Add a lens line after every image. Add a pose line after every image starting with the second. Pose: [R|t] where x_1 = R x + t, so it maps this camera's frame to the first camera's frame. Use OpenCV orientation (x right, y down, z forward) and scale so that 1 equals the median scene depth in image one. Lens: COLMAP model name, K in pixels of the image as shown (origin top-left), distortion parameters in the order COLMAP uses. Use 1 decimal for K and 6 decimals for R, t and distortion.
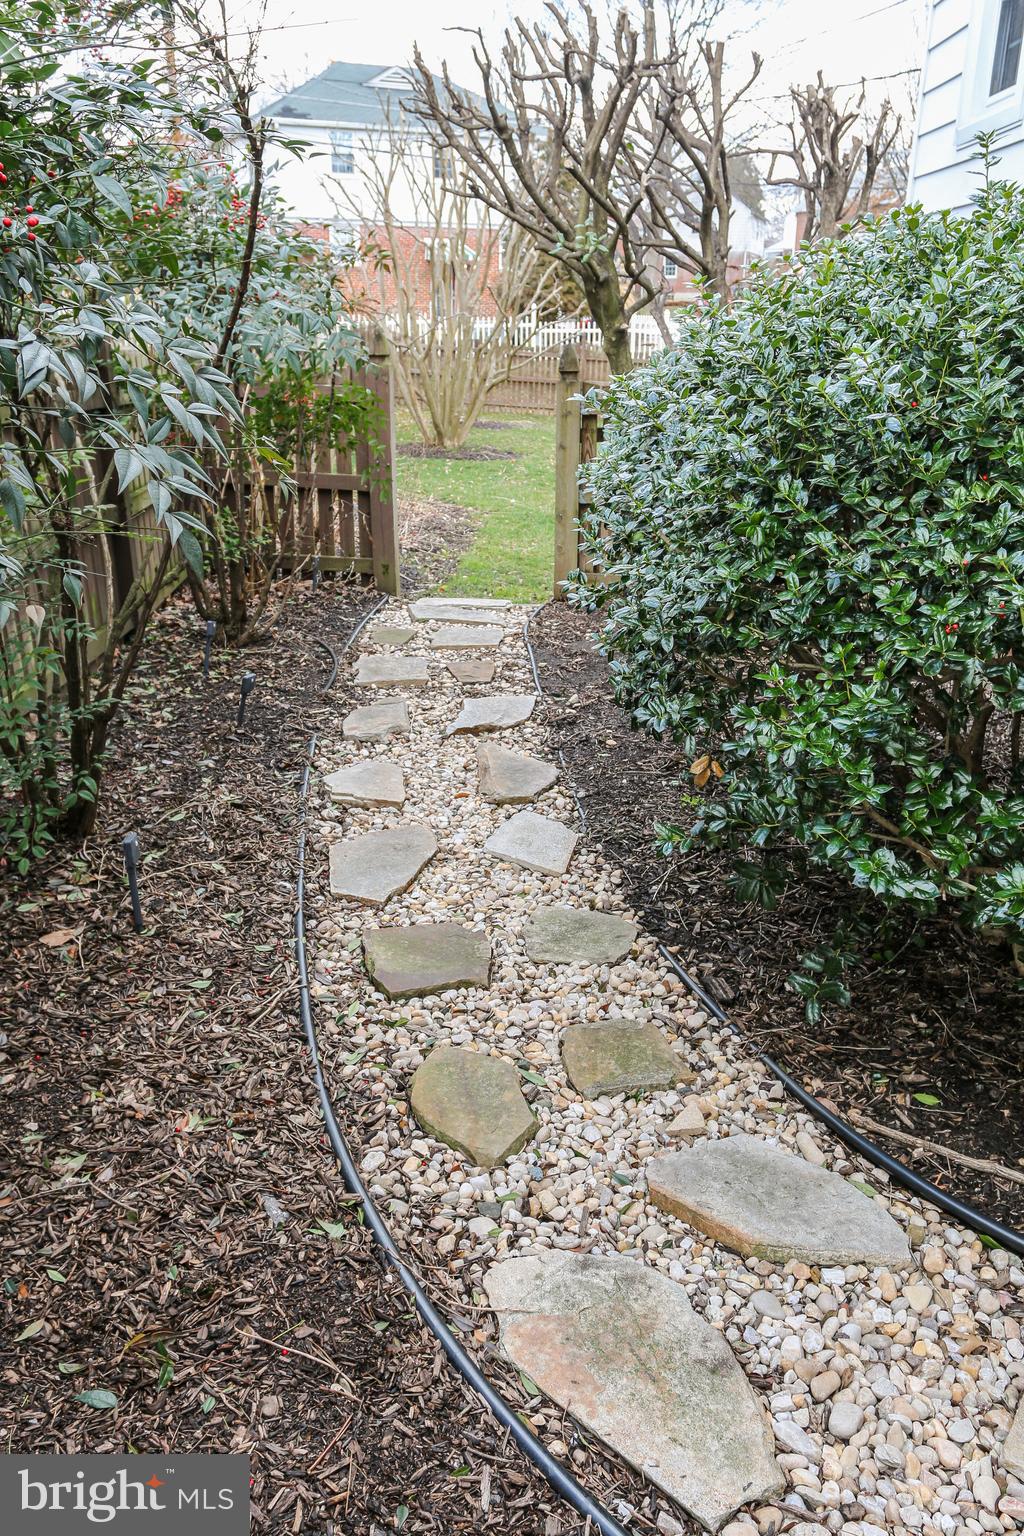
lens RADIAL K [[1189.2, 0, 511.4], [0, 1189.2, 774.7], [0, 0, 1]] dist [-0.065648, 0.069364]
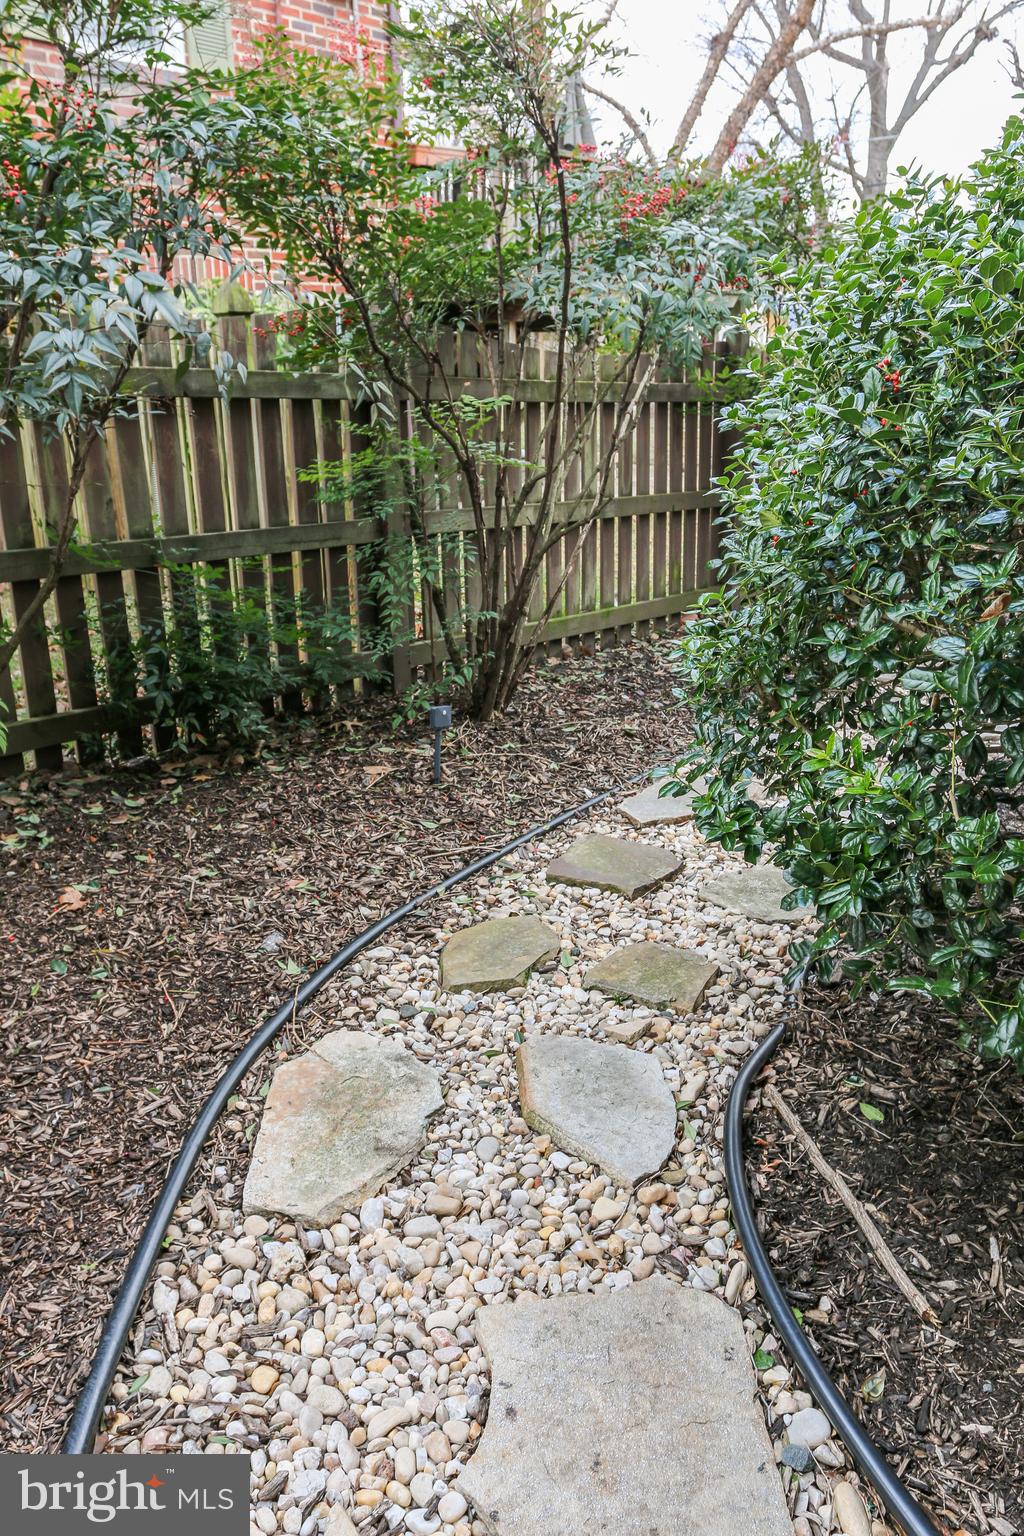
lens RADIAL K [[1189.2, 0, 517.3], [0, 1189.2, 763.8], [0, 0, 1]] dist [-0.065648, 0.069364]
pose [[0.727917, 0.206127, -0.653949, 0.656511], [-0.232986, 0.971352, 0.046835, 0.037703], [0.644868, 0.118269, 0.755088, 0.116072]]
